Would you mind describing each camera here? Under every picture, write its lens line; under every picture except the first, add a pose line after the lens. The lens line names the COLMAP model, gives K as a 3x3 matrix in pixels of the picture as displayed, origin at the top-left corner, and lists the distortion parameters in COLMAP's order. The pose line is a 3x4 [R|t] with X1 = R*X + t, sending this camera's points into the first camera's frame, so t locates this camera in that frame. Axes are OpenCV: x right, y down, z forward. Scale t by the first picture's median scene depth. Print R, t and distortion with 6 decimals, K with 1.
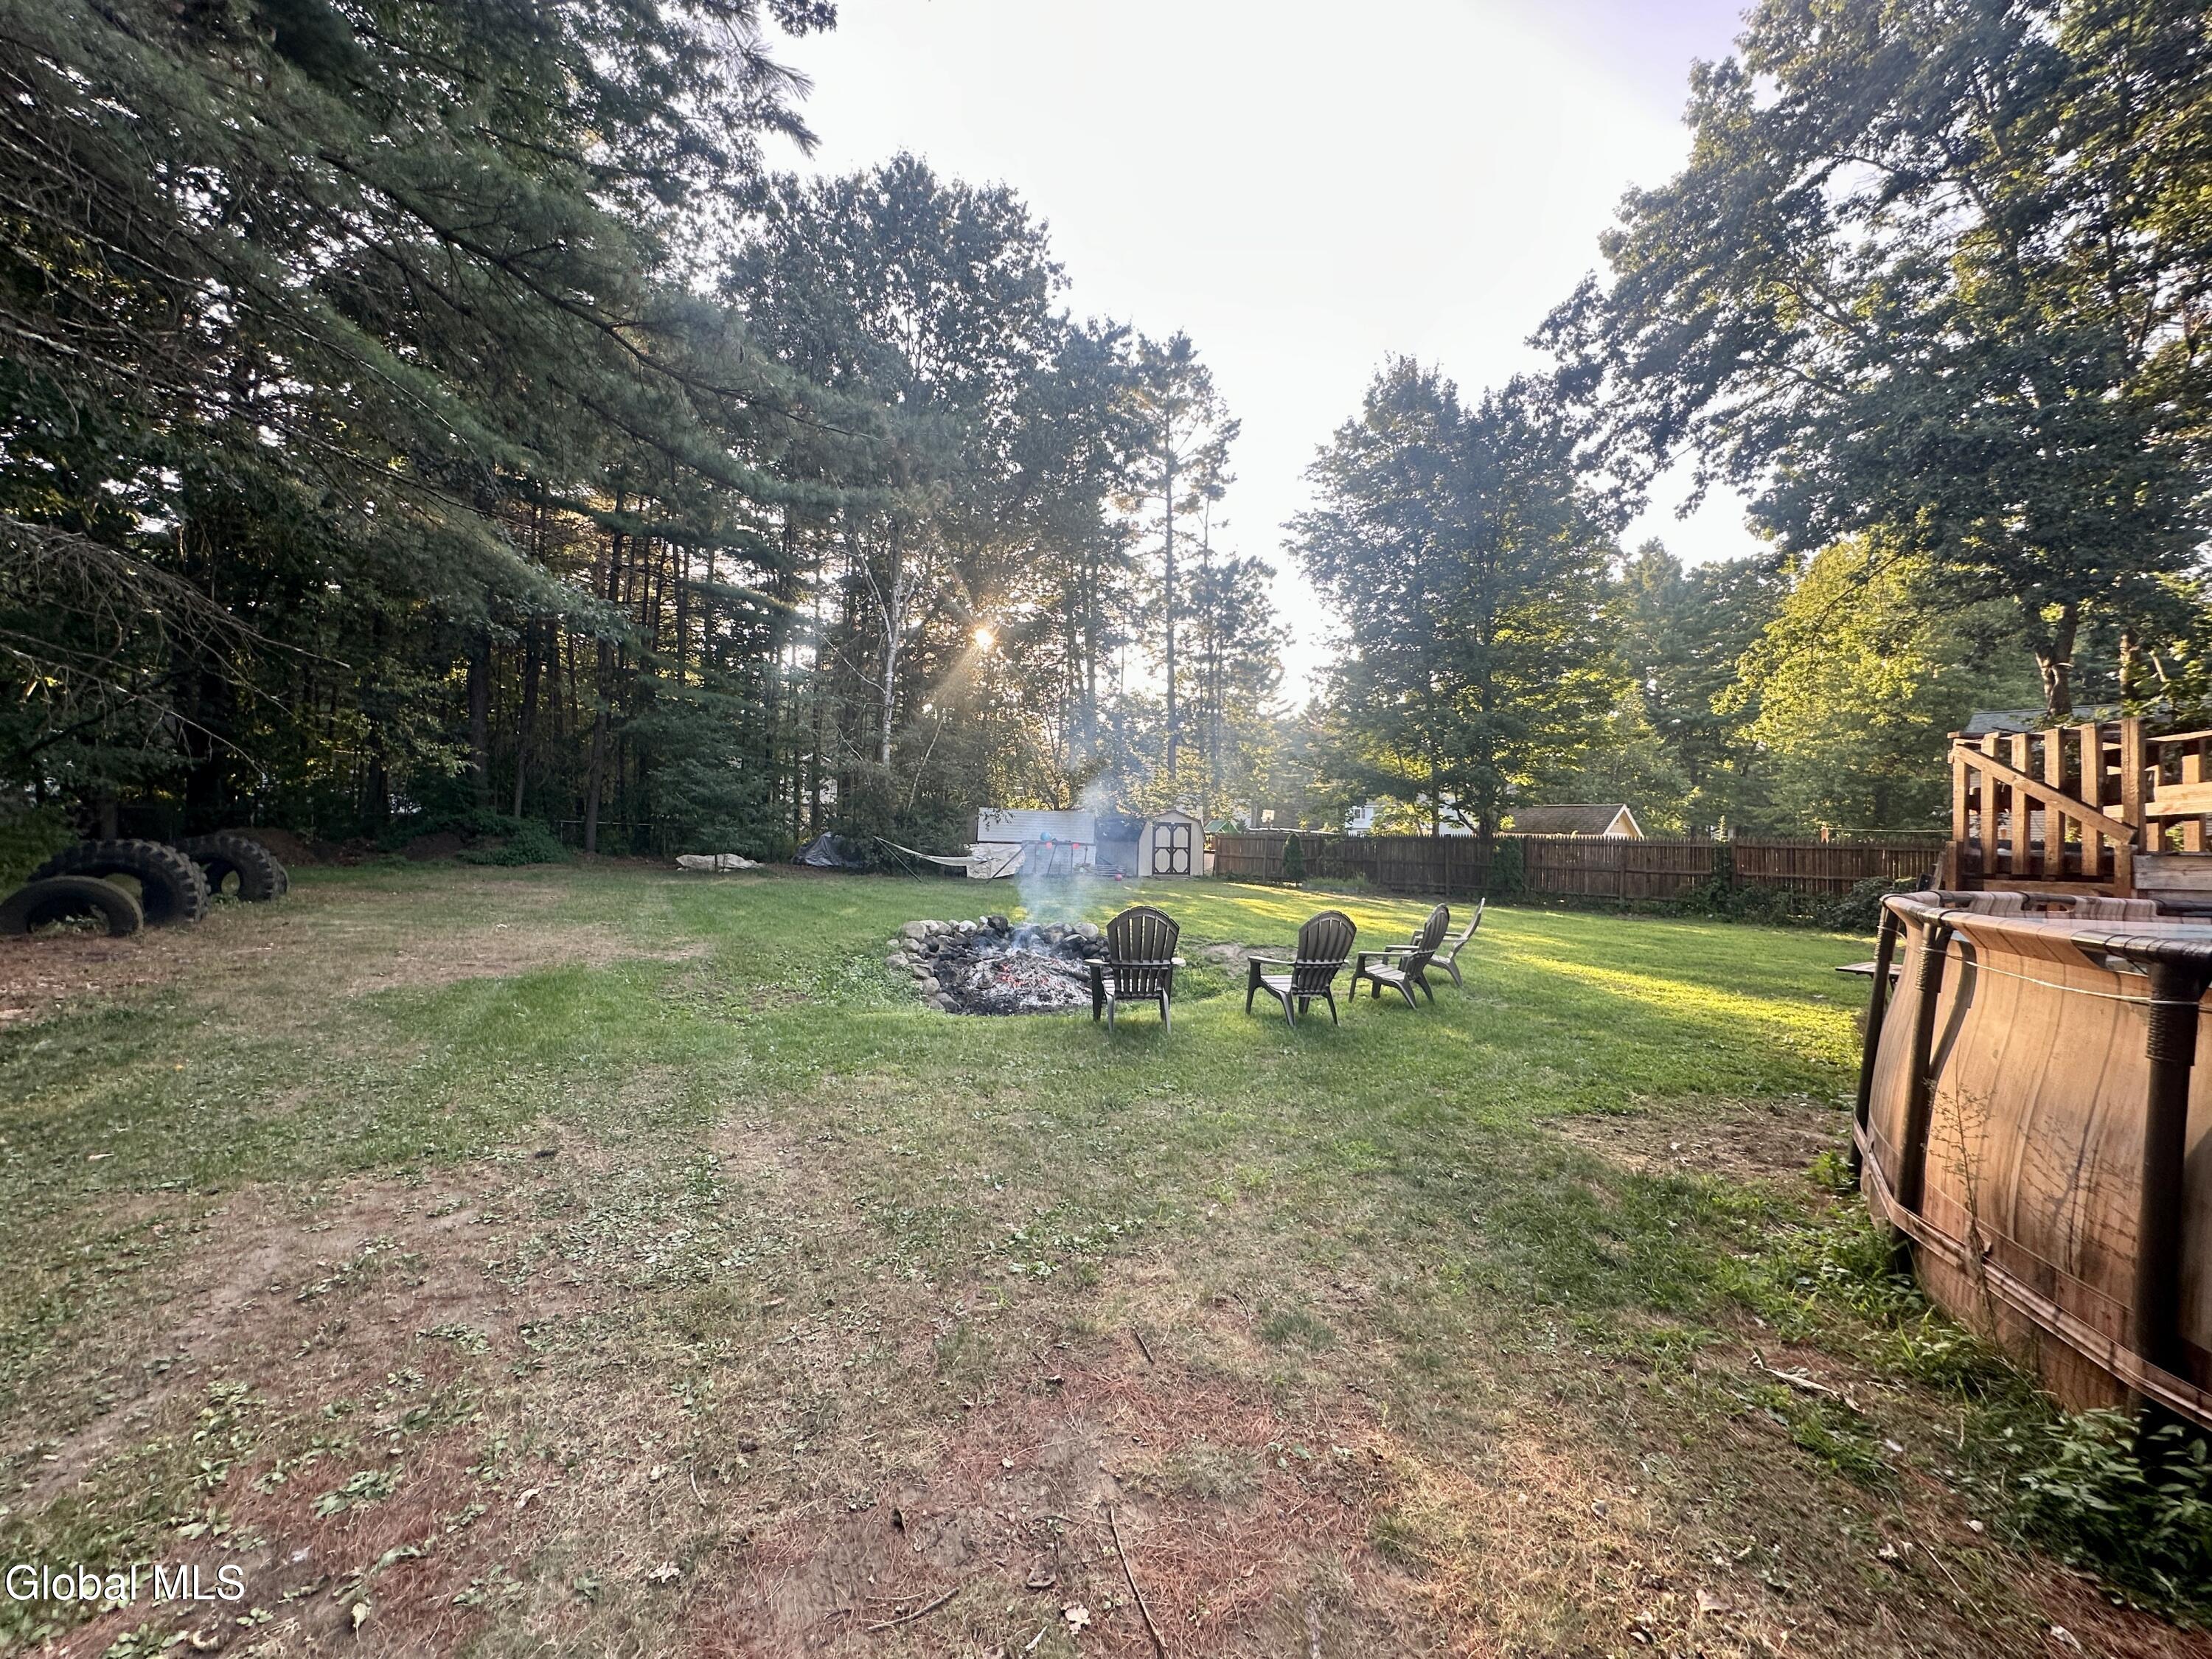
lens RADIAL K [[887.9, 0, 1106.0], [0, 887.9, 829.5], [0, 0, 1]] dist [0.000347, 0.000068]
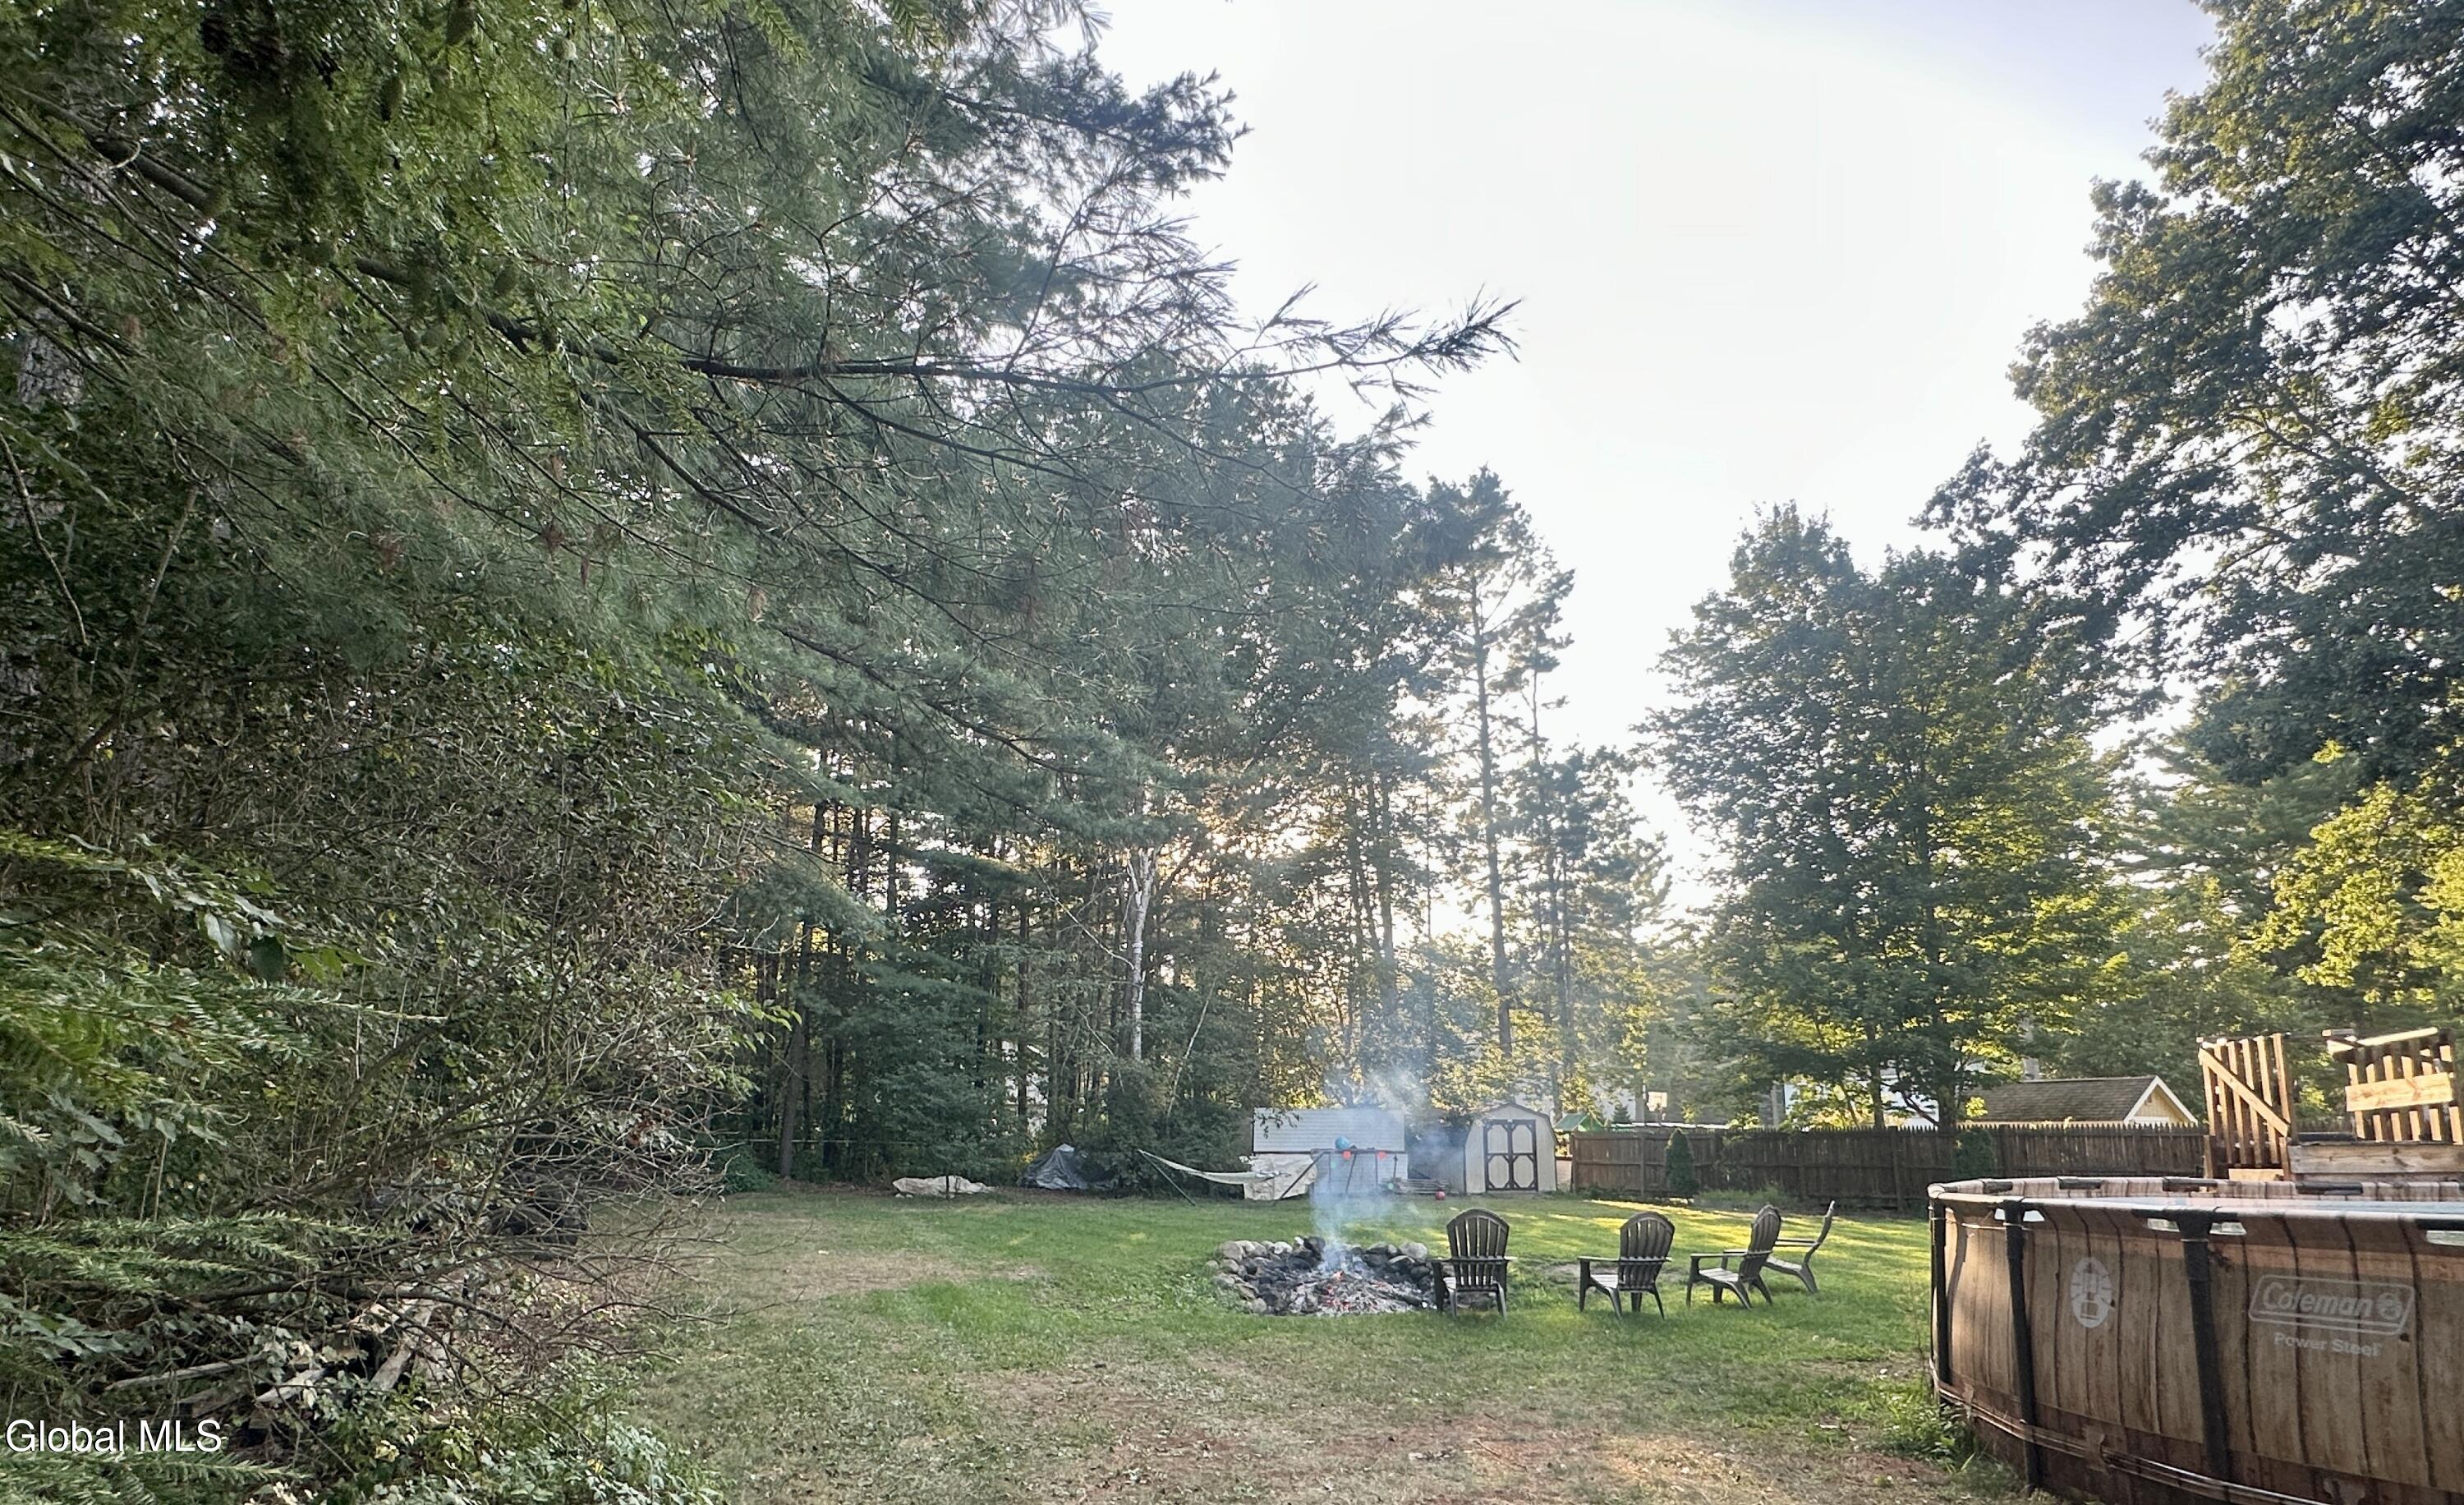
lens RADIAL K [[1265.2, 0, 1222.9], [0, 1265.2, 960.0], [0, 0, 1]] dist [0.000225, -0.000984]
pose [[0.988563, -0.047165, -0.143244, -0.005013], [0.027528, 0.990313, -0.136098, -0.003027], [0.148276, 0.130598, 0.980285, -0.104845]]
